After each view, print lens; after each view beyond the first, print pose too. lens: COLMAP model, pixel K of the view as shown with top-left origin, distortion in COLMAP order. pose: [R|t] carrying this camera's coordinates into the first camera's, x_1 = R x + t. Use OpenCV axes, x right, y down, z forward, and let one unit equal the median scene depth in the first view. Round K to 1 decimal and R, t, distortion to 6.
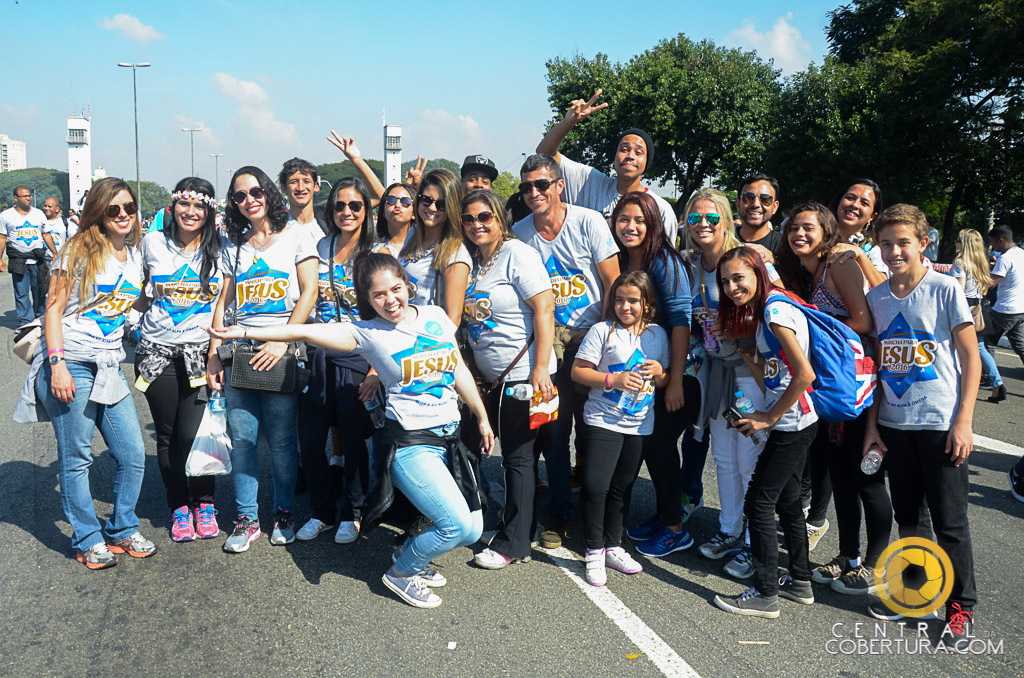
lens RADIAL K [[812.6, 0, 480.1], [0, 812.6, 337.2], [0, 0, 1]] dist [-0.006241, -0.002613]
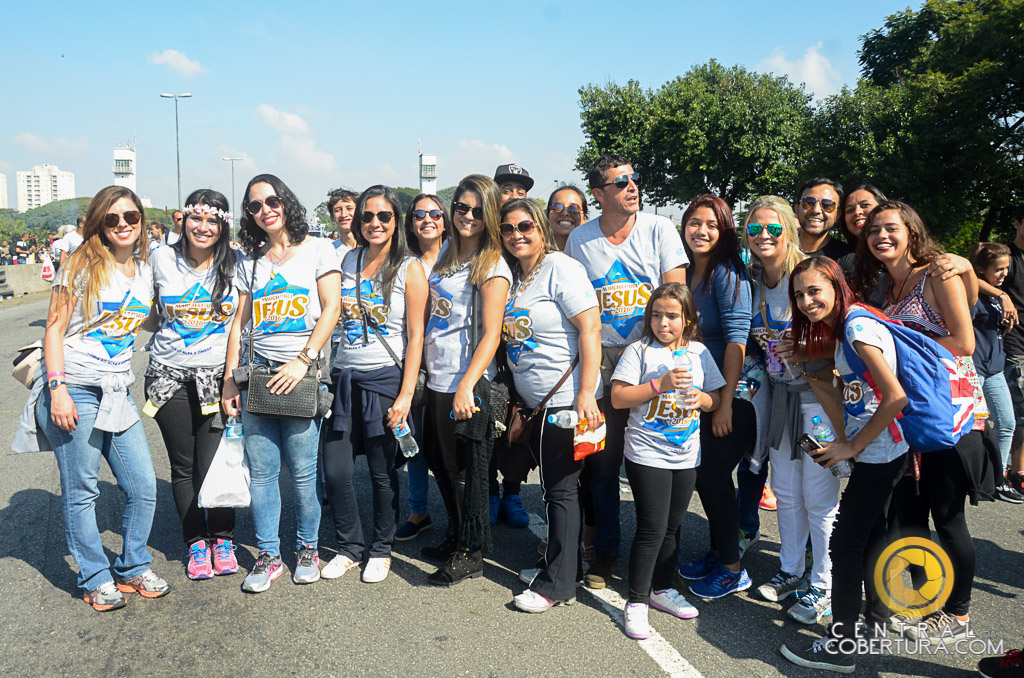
lens RADIAL K [[786.8, 0, 512.0], [0, 786.8, 339.0], [0, 0, 1]] dist [0.000739, 0.001230]
pose [[0.999999, -0.001056, -0.000451, -0.008280], [0.001044, 0.999632, -0.027125, 0.001636], [0.000480, 0.027124, 0.999632, 0.105609]]
